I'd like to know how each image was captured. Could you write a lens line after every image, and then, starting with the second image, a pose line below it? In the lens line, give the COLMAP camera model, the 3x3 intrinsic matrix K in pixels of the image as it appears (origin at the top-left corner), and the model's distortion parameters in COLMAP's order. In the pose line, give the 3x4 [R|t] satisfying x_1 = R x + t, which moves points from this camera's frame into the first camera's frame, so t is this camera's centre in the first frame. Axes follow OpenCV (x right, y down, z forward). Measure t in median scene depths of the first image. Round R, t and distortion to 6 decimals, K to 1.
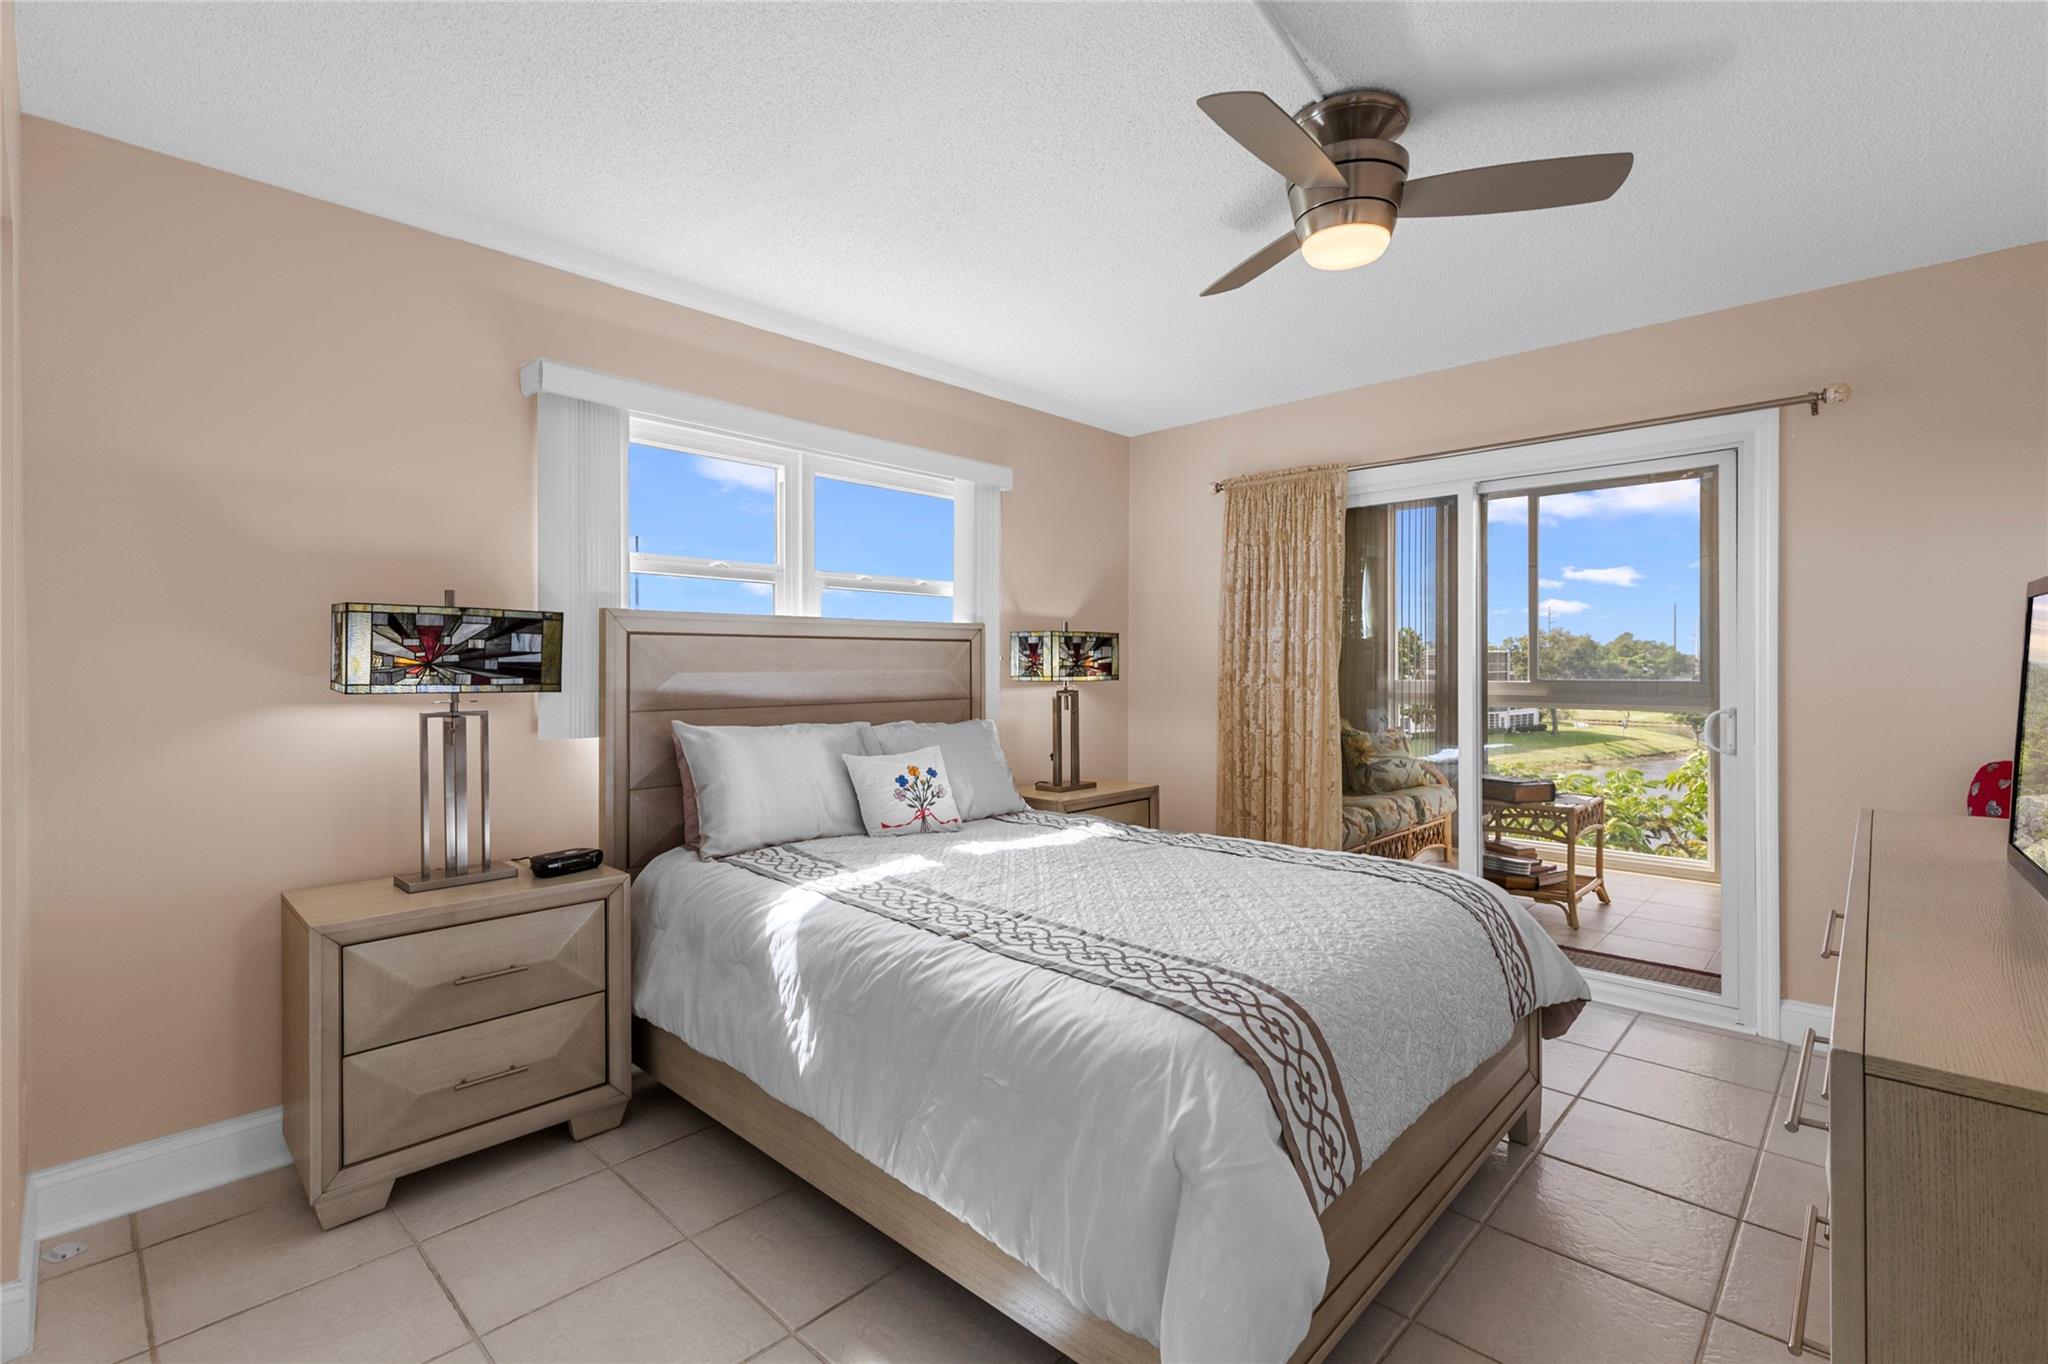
lens RADIAL K [[913.8, 0, 1026.4], [0, 913.8, 662.3], [0, 0, 1]] dist [0.000191, -0.000281]
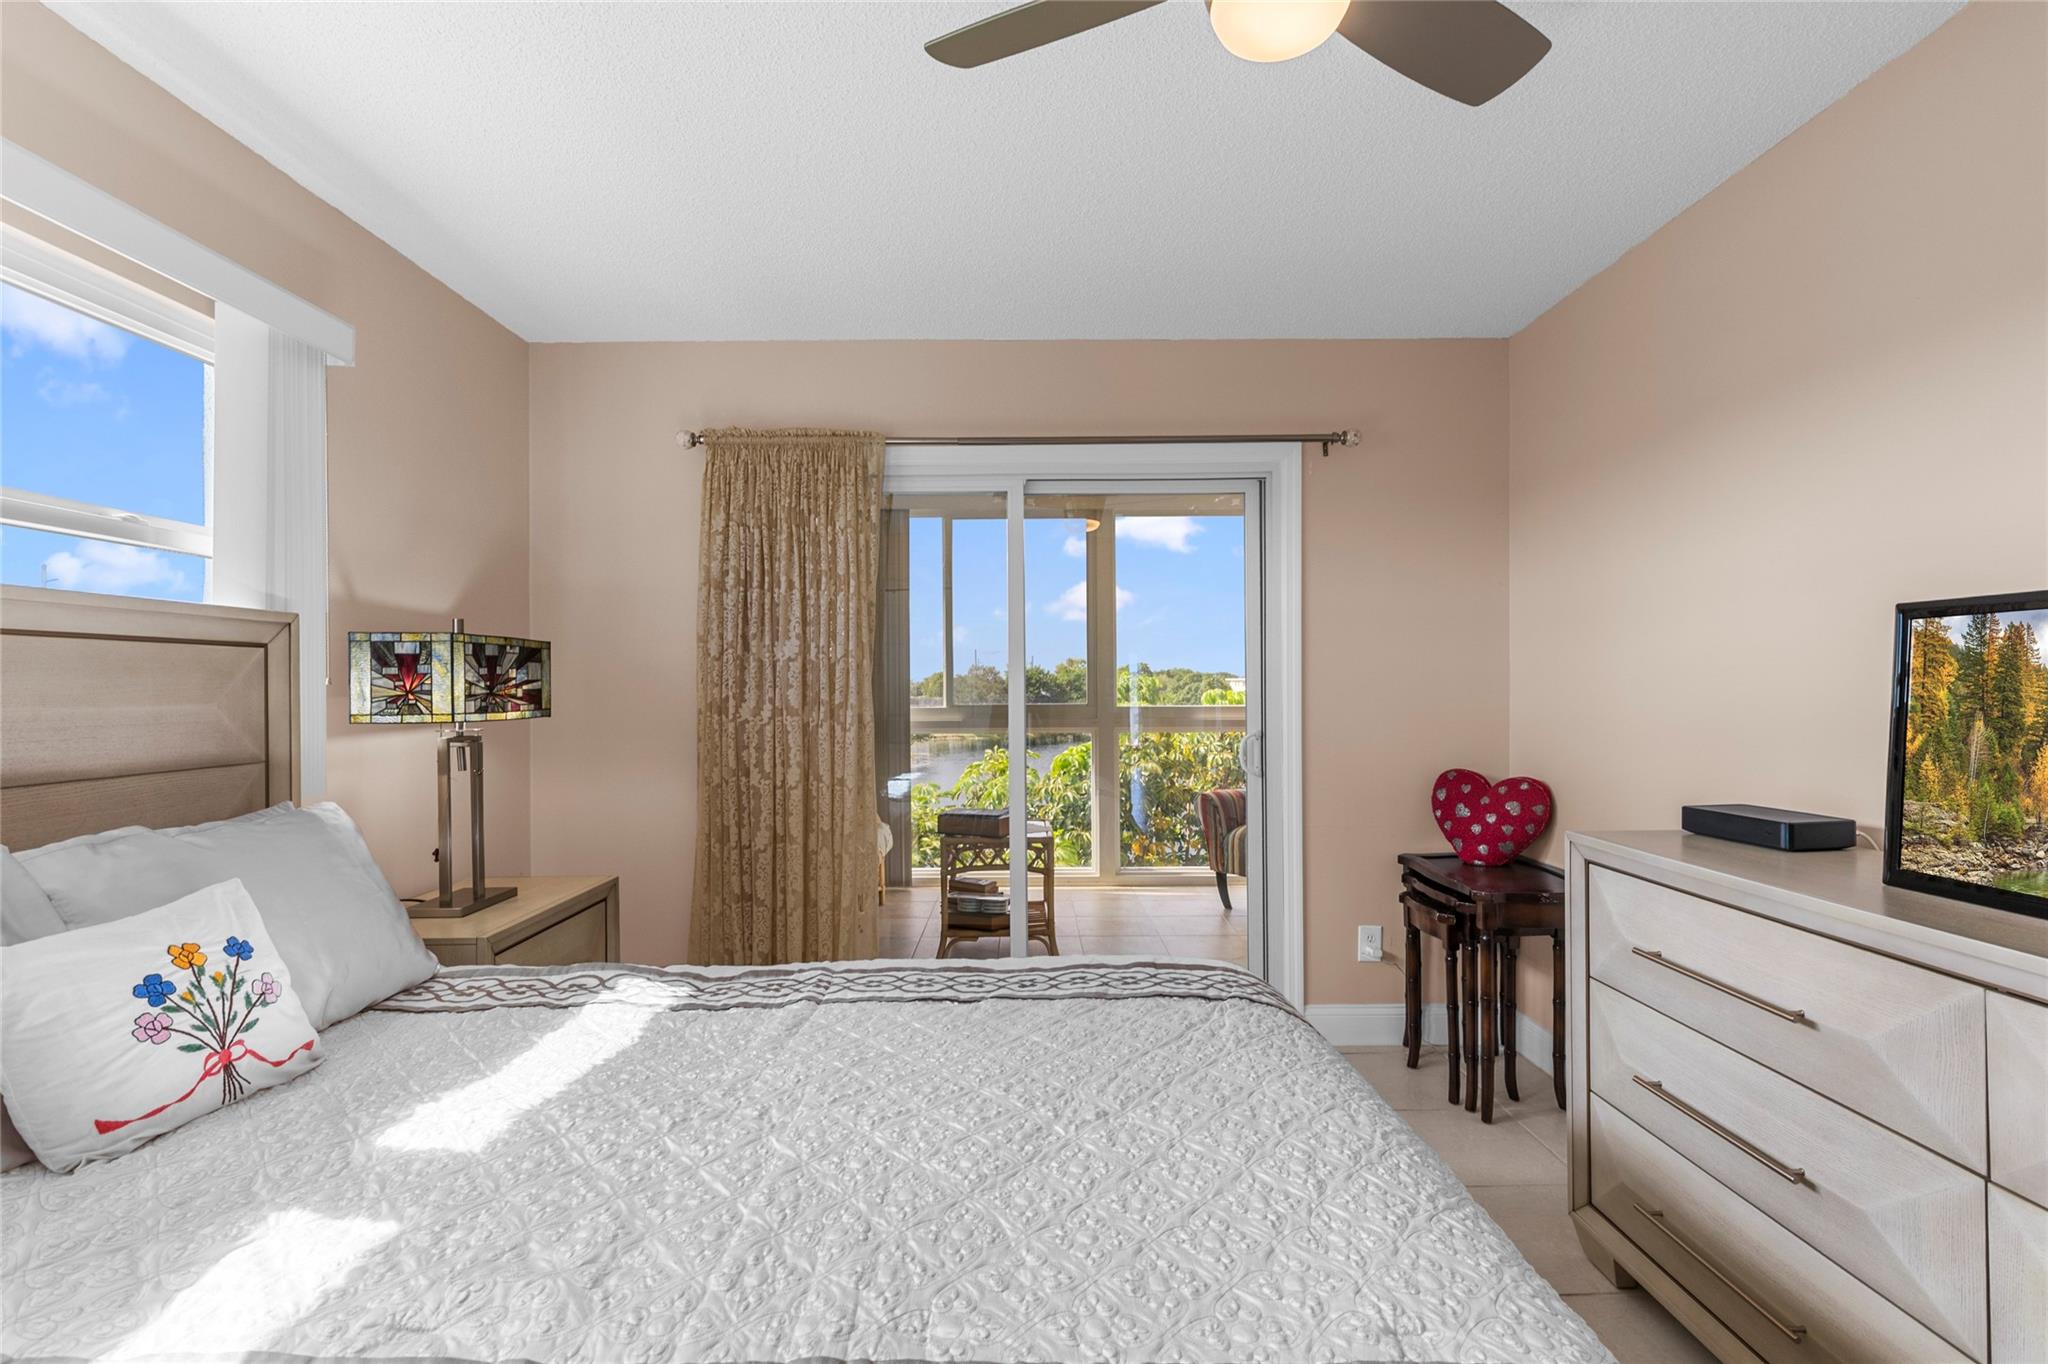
lens RADIAL K [[900.9, 0, 992.3], [0, 900.9, 690.2], [0, 0, 1]] dist [0.002840, -0.000061]
pose [[0.723881, -0.004338, 0.689911, -0.111112], [0.003096, 0.999991, 0.003039, 0.000367], [-0.689918, -0.000064, 0.723887, 0.363934]]
